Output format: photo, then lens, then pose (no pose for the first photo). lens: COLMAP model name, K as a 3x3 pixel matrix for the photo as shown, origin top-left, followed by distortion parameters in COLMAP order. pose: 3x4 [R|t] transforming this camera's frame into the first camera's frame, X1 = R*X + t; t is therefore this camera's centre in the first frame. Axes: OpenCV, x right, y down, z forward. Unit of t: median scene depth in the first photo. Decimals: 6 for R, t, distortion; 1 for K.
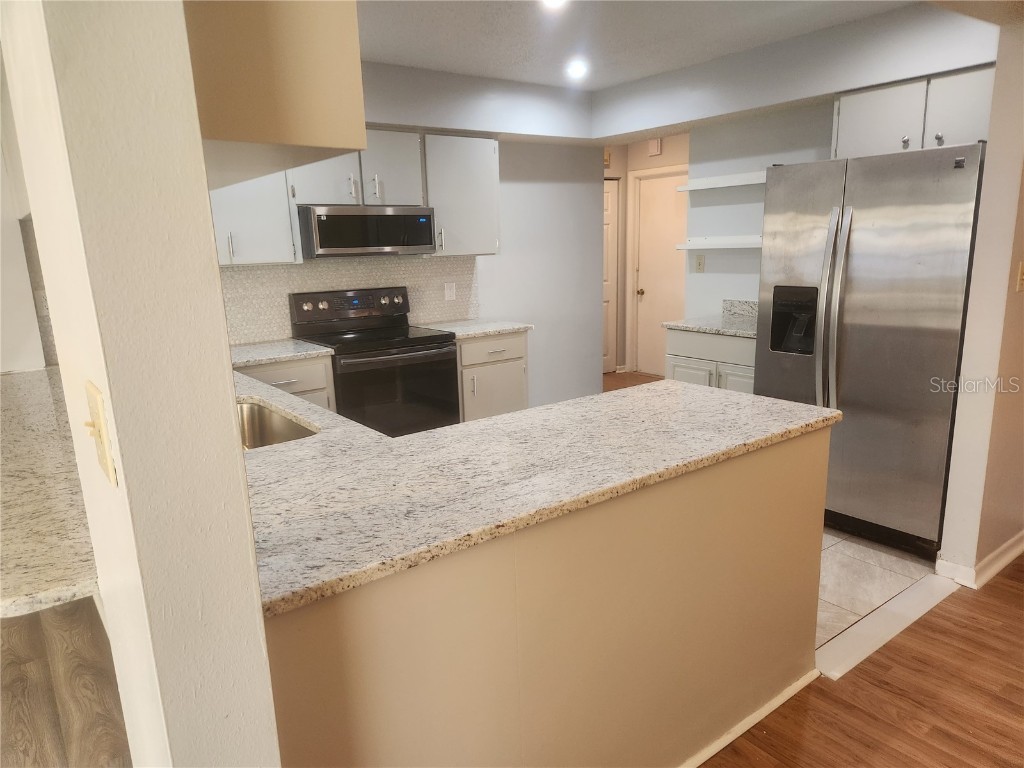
lens RADIAL K [[697.1, 0, 517.5], [0, 697.1, 395.0], [0, 0, 1]] dist [0.041745, -0.006205]
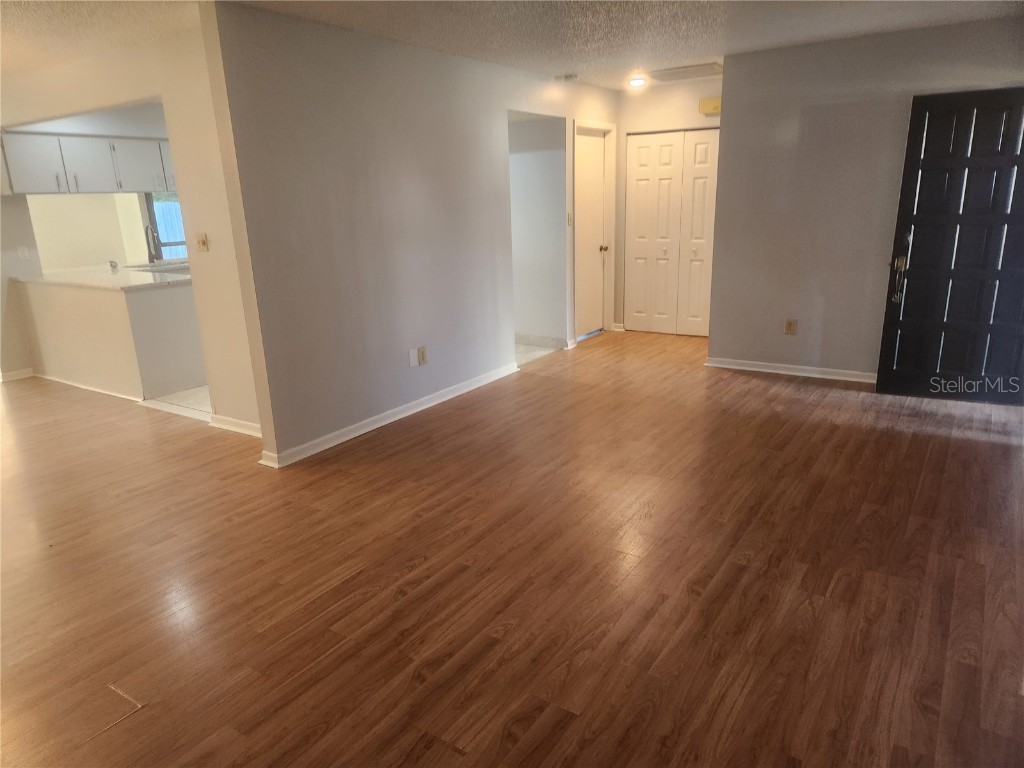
lens RADIAL K [[678.6, 0, 518.3], [0, 678.6, 387.7], [0, 0, 1]] dist [0.044550, -0.000740]
pose [[0.322965, 0.271989, -0.906485, 1.698031], [-0.182727, 0.957712, 0.222257, -0.226255], [0.928603, 0.093857, 0.359008, 0.789071]]
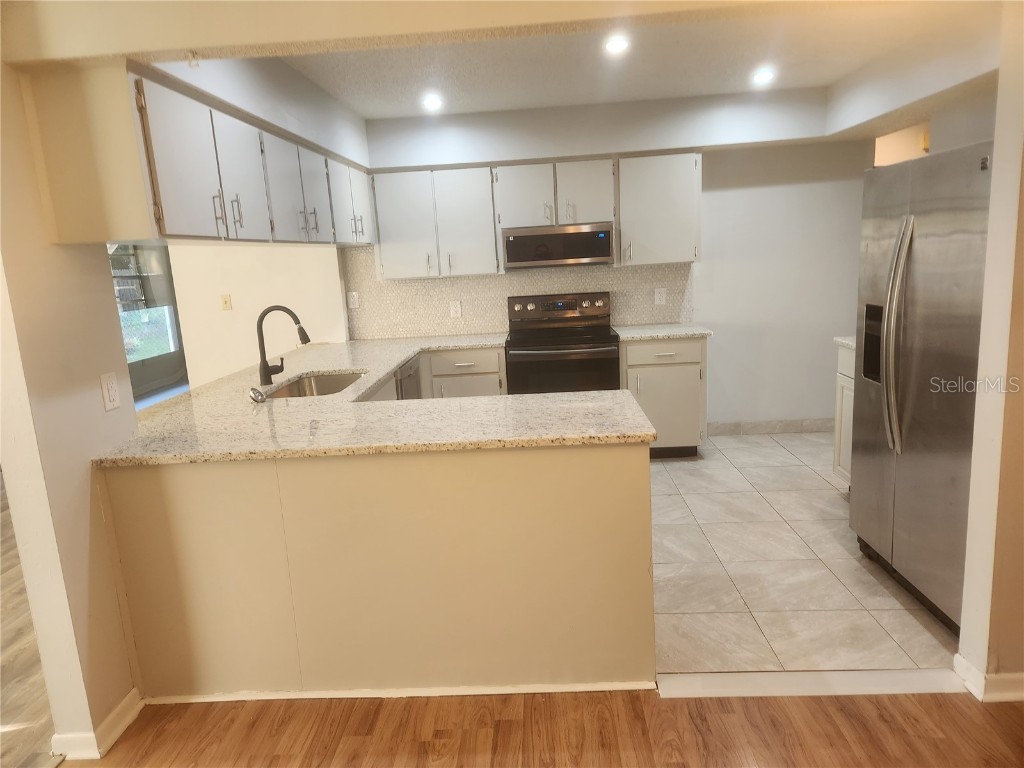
lens RADIAL K [[688.2, 0, 512.0], [0, 688.2, 384.0], [0, 0, 1]] dist [0.032445, -0.002254]
pose [[0.766519, 0.104136, -0.633723, 0.505890], [-0.106260, 0.993730, 0.034767, -0.032510], [0.633370, 0.040690, 0.772779, 0.045238]]
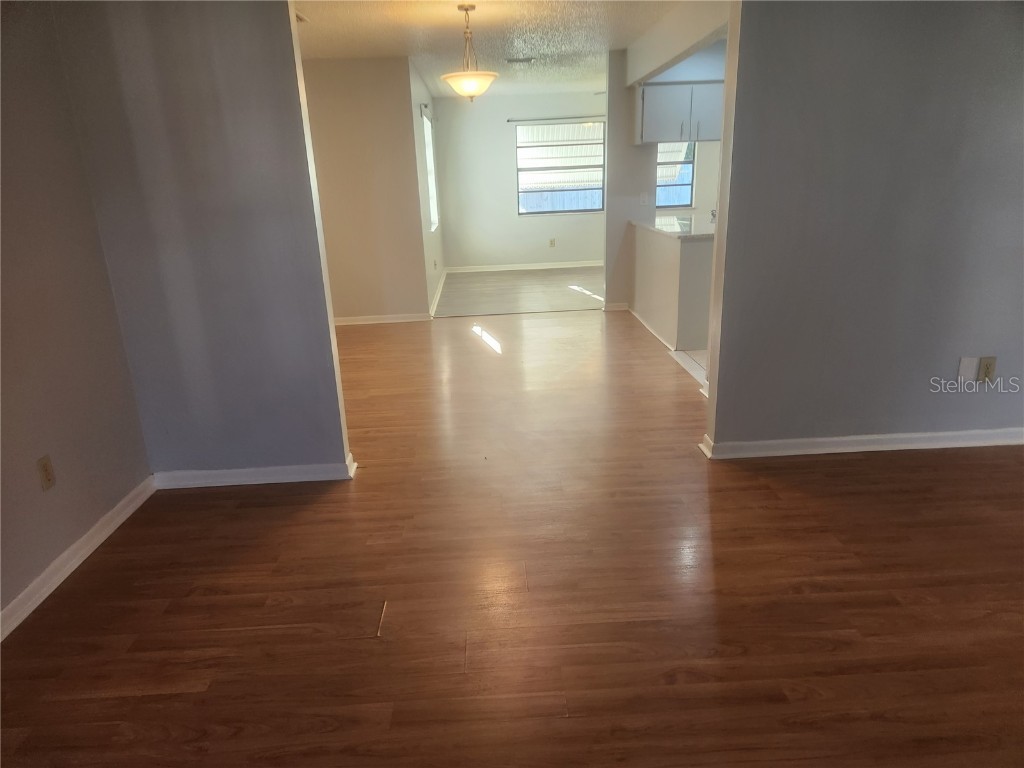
lens RADIAL K [[697.1, 0, 517.5], [0, 697.1, 395.0], [0, 0, 1]] dist [0.041745, -0.006205]
pose [[-0.569834, 0.290066, -0.768864, 1.512327], [-0.132996, 0.890742, 0.434615, -0.243456], [0.810926, 0.349914, -0.468997, 0.999317]]
